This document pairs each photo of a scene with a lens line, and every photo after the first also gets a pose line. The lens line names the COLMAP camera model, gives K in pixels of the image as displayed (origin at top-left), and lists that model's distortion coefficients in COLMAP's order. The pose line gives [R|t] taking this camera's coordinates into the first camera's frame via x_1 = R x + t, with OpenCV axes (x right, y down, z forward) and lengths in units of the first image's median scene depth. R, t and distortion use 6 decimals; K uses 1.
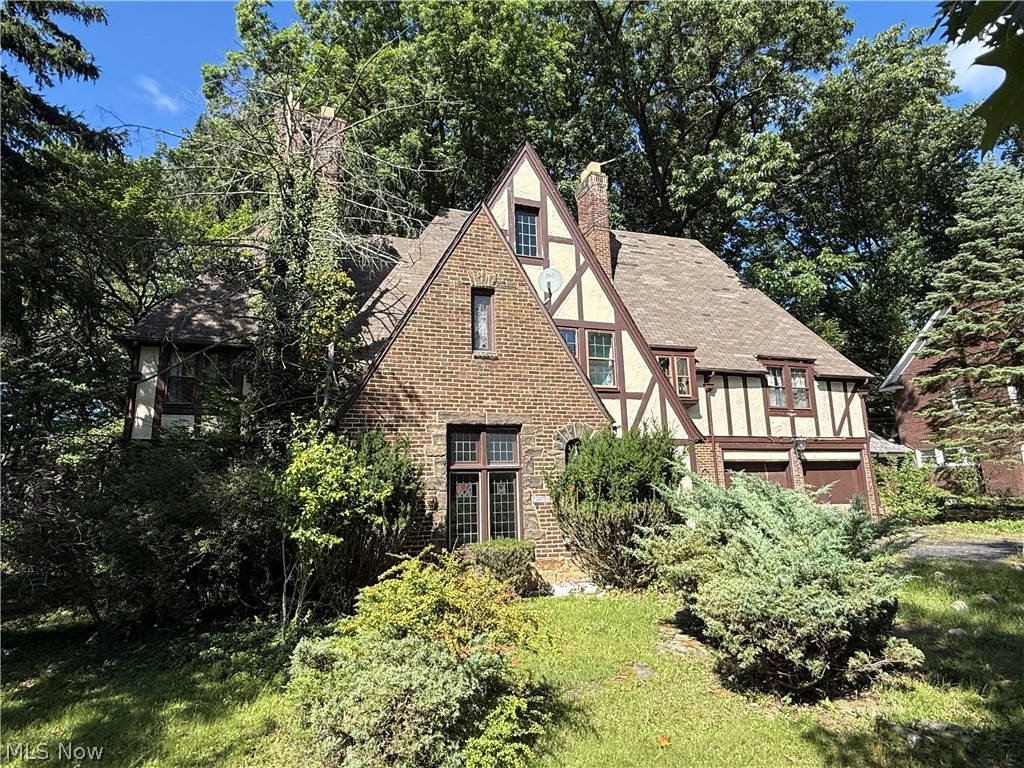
lens RADIAL K [[559.8, 0, 511.3], [0, 559.8, 381.4], [0, 0, 1]] dist [-0.000738, -0.000086]
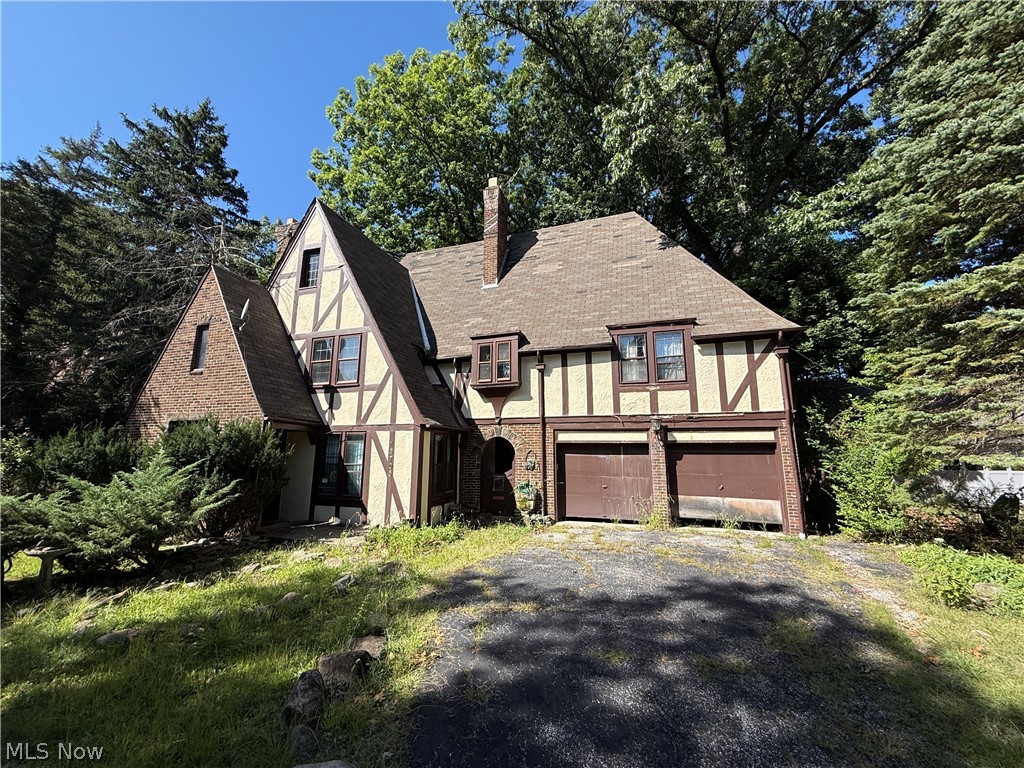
lens RADIAL K [[412.8, 0, 511.3], [0, 412.8, 385.3], [0, 0, 1]] dist [0.001798, 0.000044]
pose [[0.791385, -0.074111, -0.606809, 0.715220], [0.090624, 0.995879, -0.003439, 0.037407], [0.604563, -0.052270, 0.794840, 0.369675]]
